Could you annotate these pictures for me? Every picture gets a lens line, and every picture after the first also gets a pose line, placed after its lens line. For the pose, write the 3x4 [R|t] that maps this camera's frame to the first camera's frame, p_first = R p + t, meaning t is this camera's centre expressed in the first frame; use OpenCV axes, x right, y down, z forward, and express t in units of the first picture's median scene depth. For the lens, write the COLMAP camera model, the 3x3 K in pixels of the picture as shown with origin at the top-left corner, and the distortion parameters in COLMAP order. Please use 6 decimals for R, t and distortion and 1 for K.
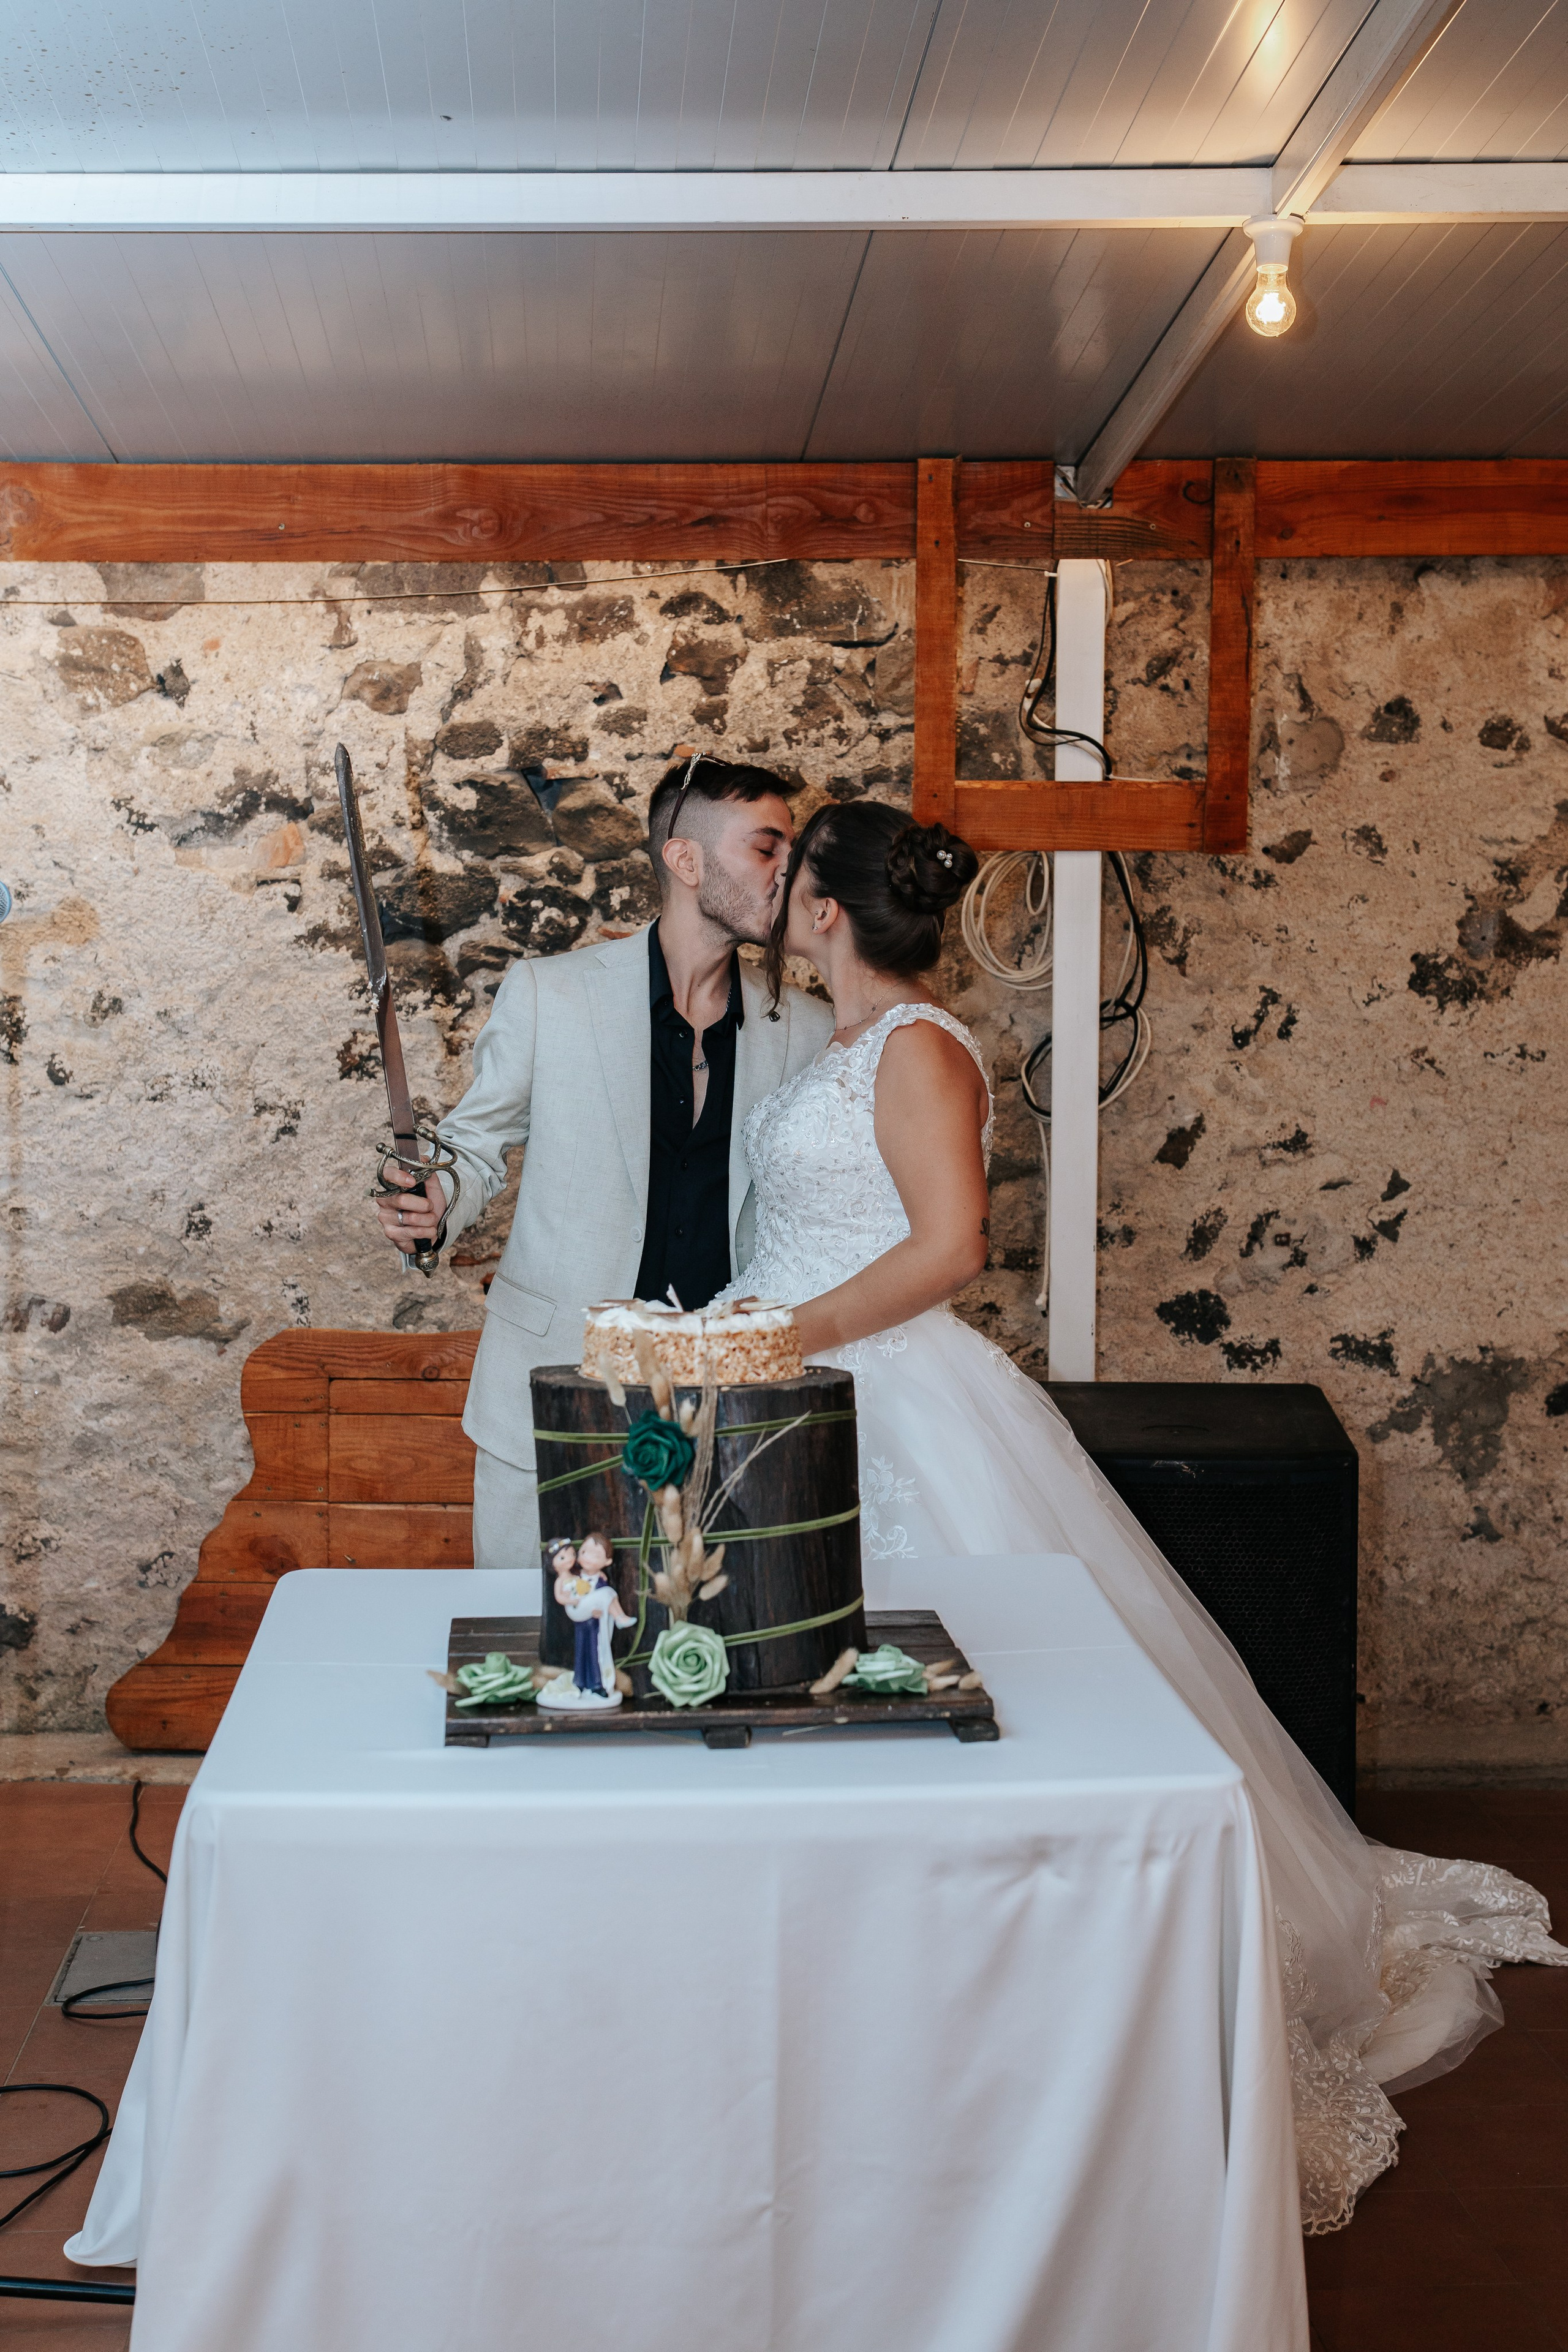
lens RADIAL K [[3119.9, 0, 784.0], [0, 3119.9, 1176.0], [0, 0, 1]] dist [0.065212, -0.146852]
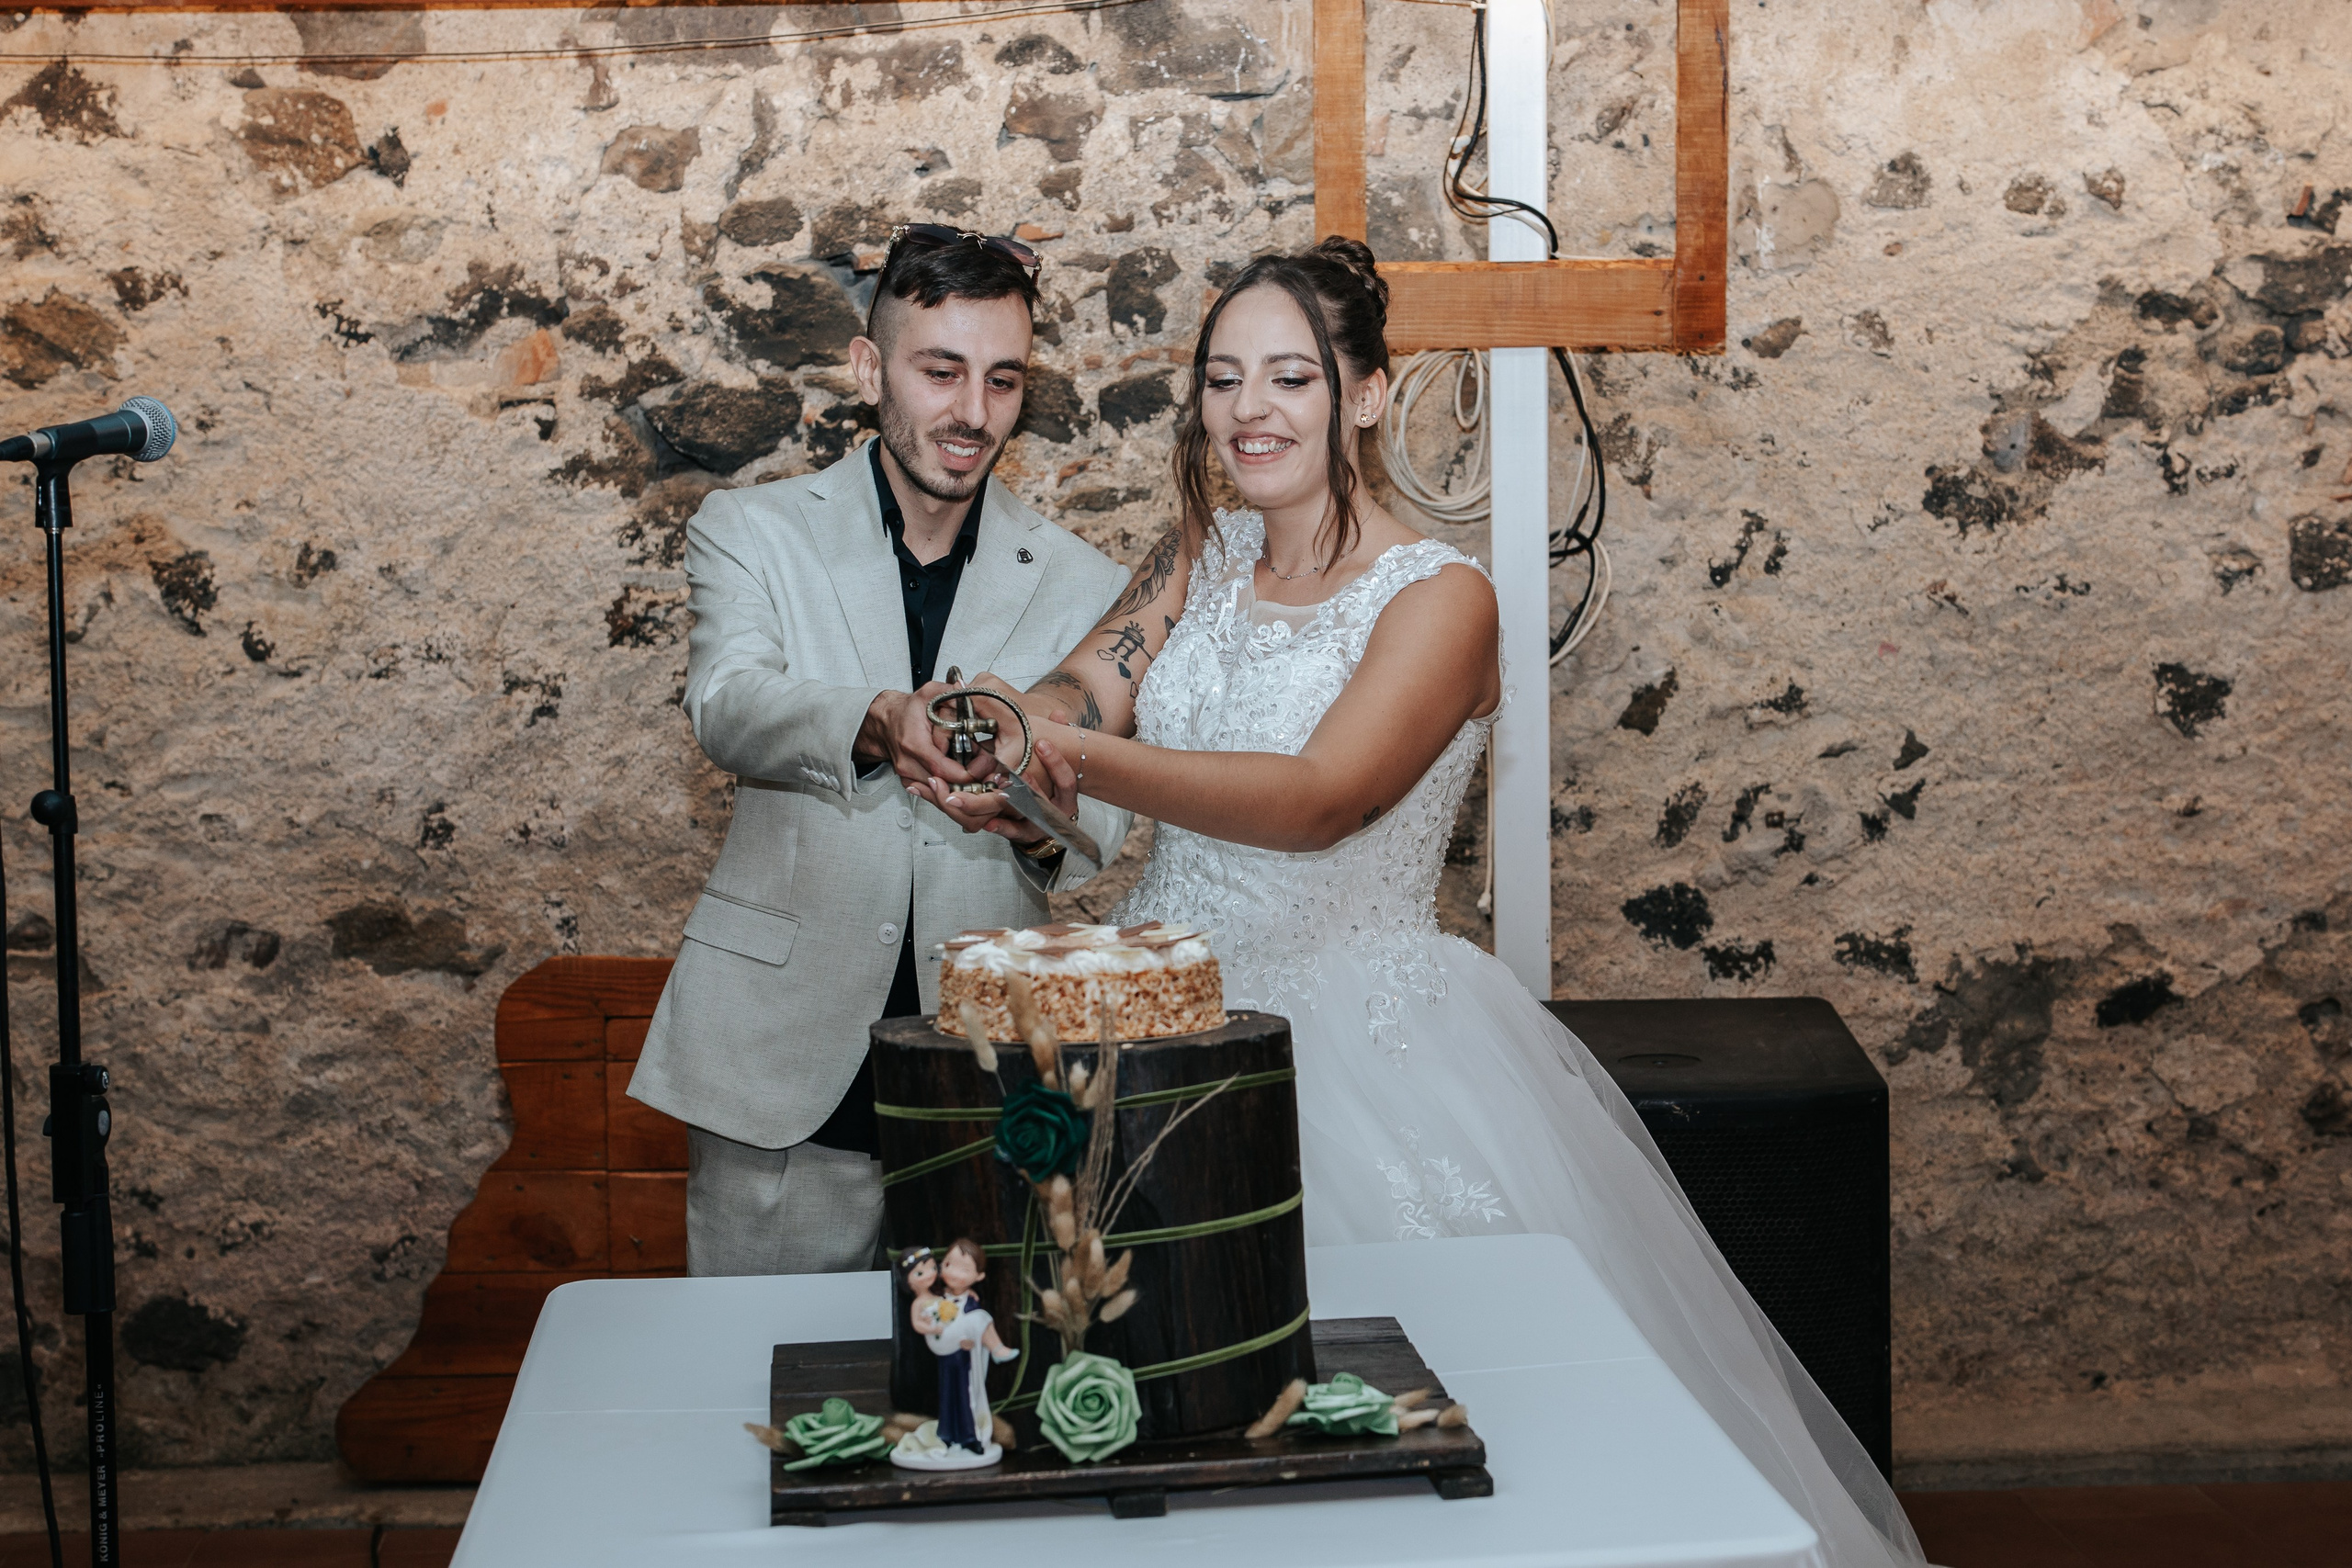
lens RADIAL K [[3650.0, 0, 1266.9], [0, 3650.0, 786.9], [0, 0, 1]] dist [0.057408, -0.094380]
pose [[0.999102, -0.021524, 0.036495, -0.007943], [0.021067, 0.999695, 0.012870, -0.003318], [-0.036761, -0.012089, 0.999251, 0.050270]]
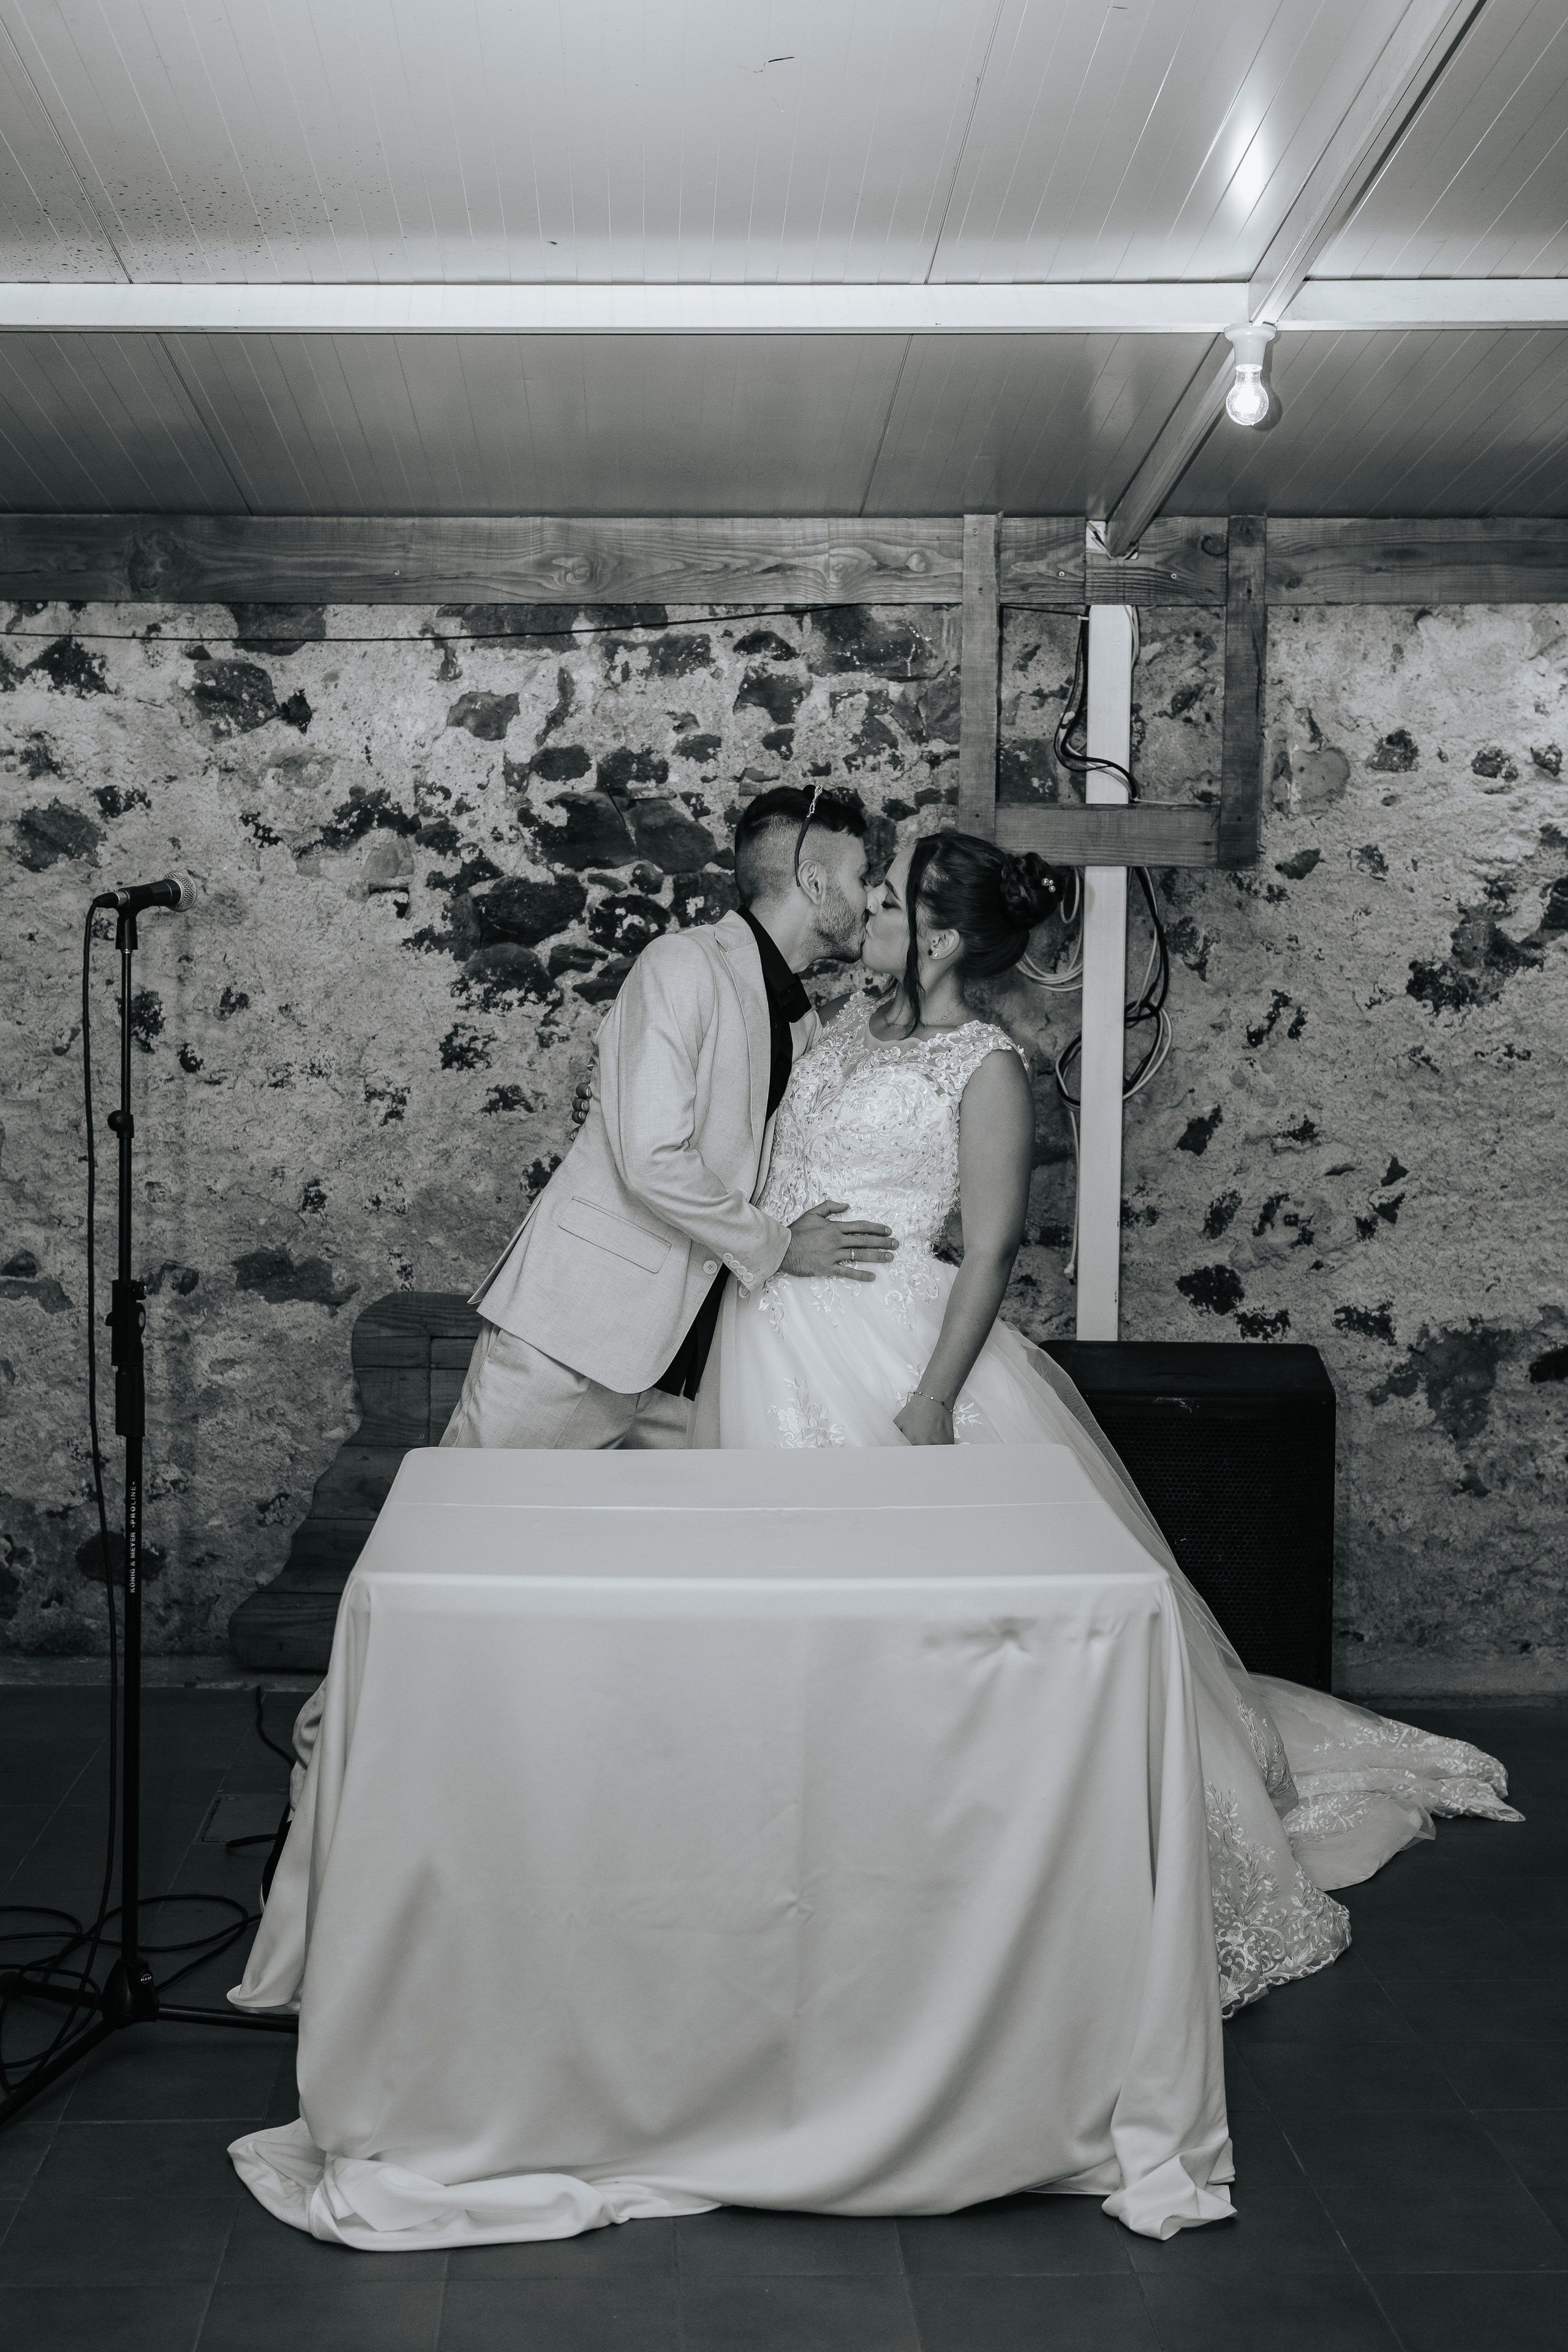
lens RADIAL K [[3277.0, 0, 795.6], [0, 3277.0, 1236.7], [0, 0, 1]] dist [0.042051, 0.020875]
pose [[0.999670, 0.009267, -0.023971, 0.012173], [-0.009168, 0.999949, 0.004215, 0.023151], [0.024009, -0.003994, 0.999704, -0.165399]]
